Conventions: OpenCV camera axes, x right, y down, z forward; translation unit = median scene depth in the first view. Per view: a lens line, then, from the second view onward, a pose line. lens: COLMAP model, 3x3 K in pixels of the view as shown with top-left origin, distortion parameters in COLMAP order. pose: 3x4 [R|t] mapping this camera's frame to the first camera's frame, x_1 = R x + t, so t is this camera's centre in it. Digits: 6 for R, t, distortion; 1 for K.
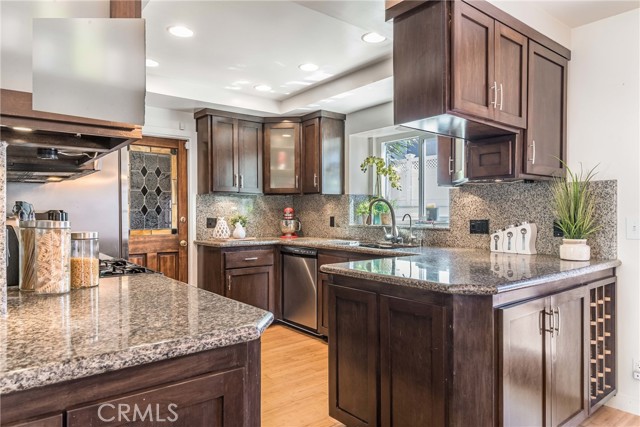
lens RADIAL K [[427.6, 0, 326.6], [0, 427.6, 212.0], [0, 0, 1]] dist [0.024221, -0.002524]
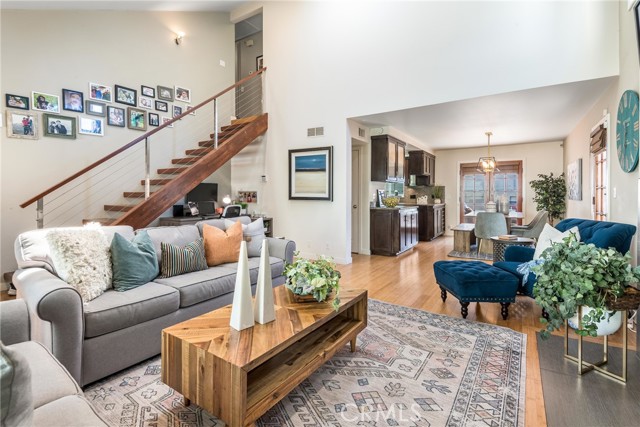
lens RADIAL K [[301.9, 0, 329.7], [0, 301.9, 198.0], [0, 0, 1]] dist [0.019649, -0.002162]
pose [[0.943882, -0.002306, 0.330276, -0.915364], [-0.001940, 0.999920, 0.012526, 0.010333], [-0.330278, -0.012464, 0.943801, -0.969821]]
